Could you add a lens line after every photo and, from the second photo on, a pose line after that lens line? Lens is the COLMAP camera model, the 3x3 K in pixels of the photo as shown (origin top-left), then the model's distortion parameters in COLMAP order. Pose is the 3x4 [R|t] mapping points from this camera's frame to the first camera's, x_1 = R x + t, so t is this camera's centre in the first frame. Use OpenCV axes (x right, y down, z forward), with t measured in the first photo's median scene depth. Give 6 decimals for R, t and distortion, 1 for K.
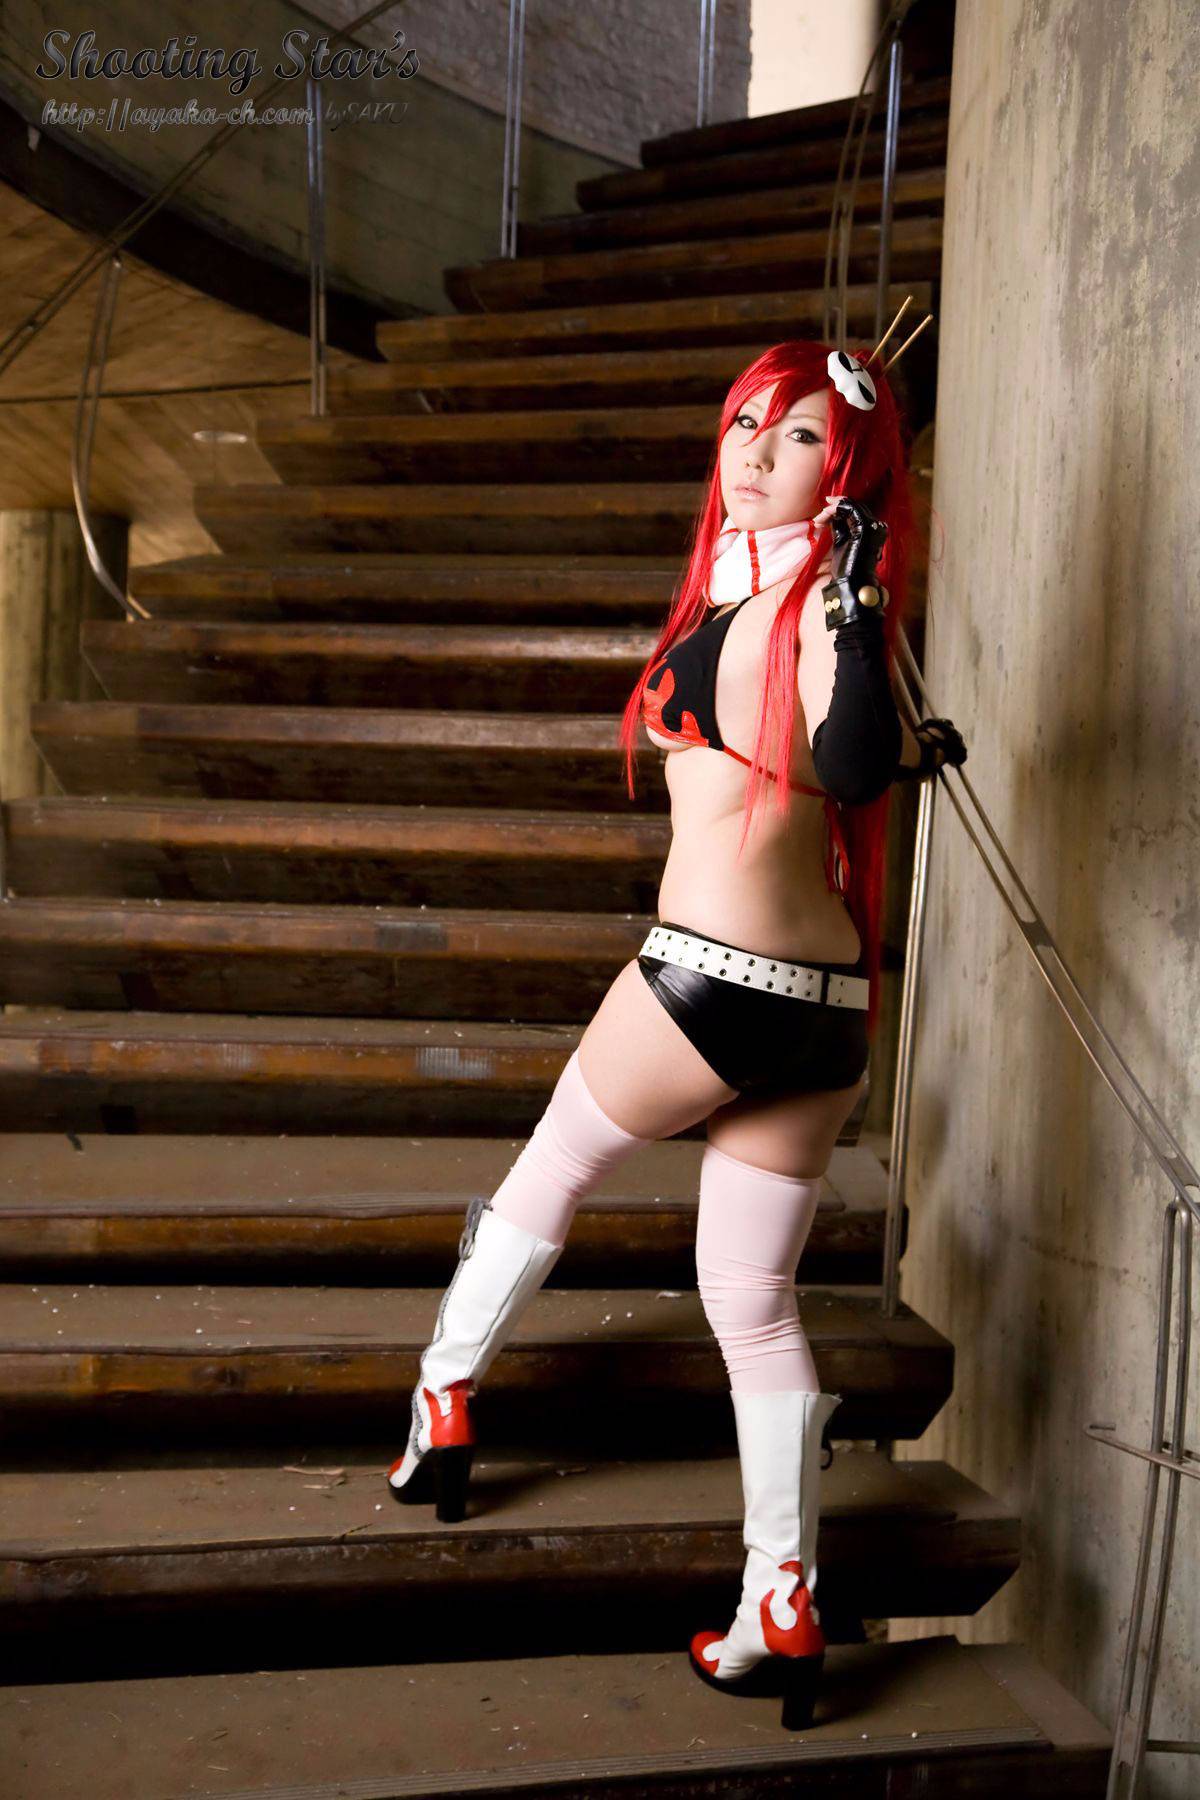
lens RADIAL K [[2671.2, 0, 600.0], [0, 2671.2, 900.0], [0, 0, 1]] dist [0.169435, 0.037423]
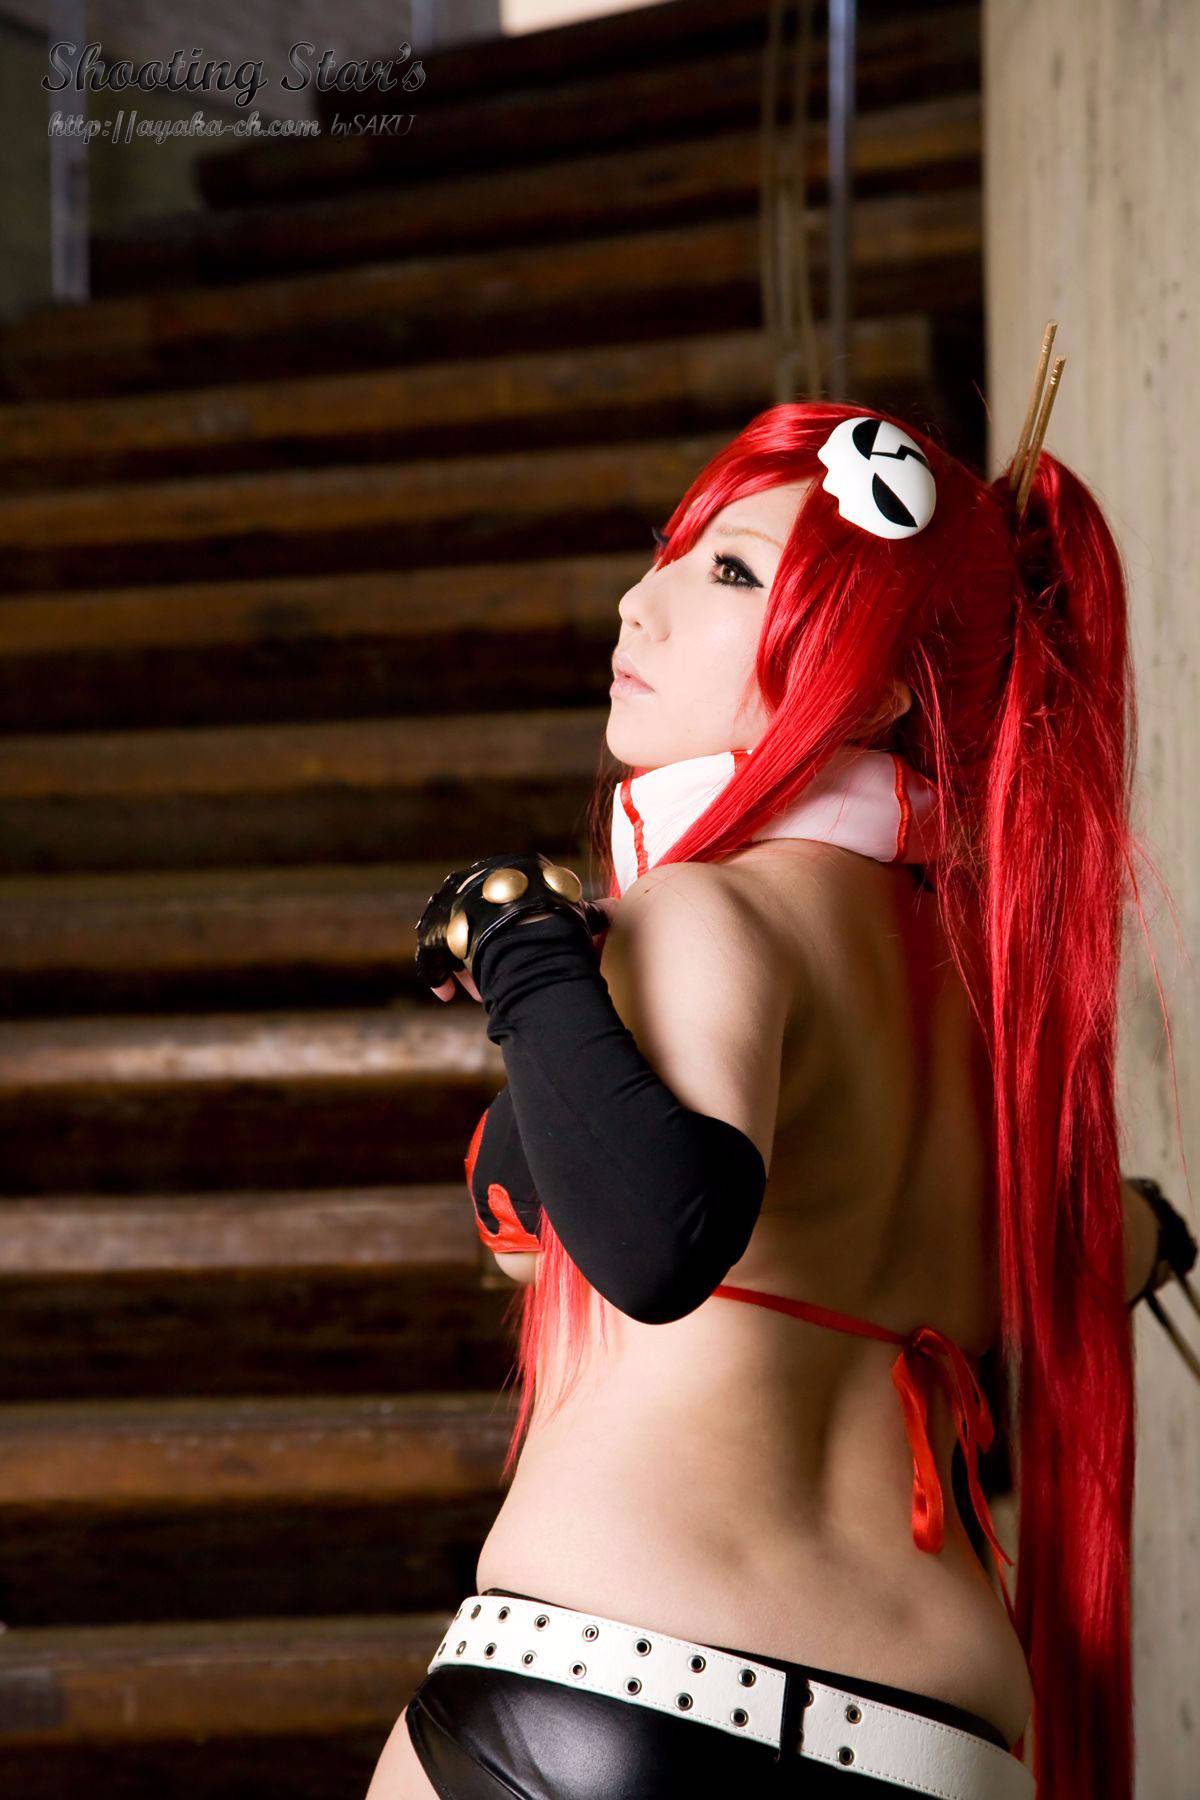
lens RADIAL K [[4956.0, 0, 600.0], [0, 4956.0, 900.0], [0, 0, 1]] dist [0.607408, -0.353331]
pose [[0.995474, -0.039550, 0.086411, -0.033254], [0.049778, 0.991571, -0.119619, -0.012481], [-0.080952, 0.123379, 0.989052, 0.109044]]
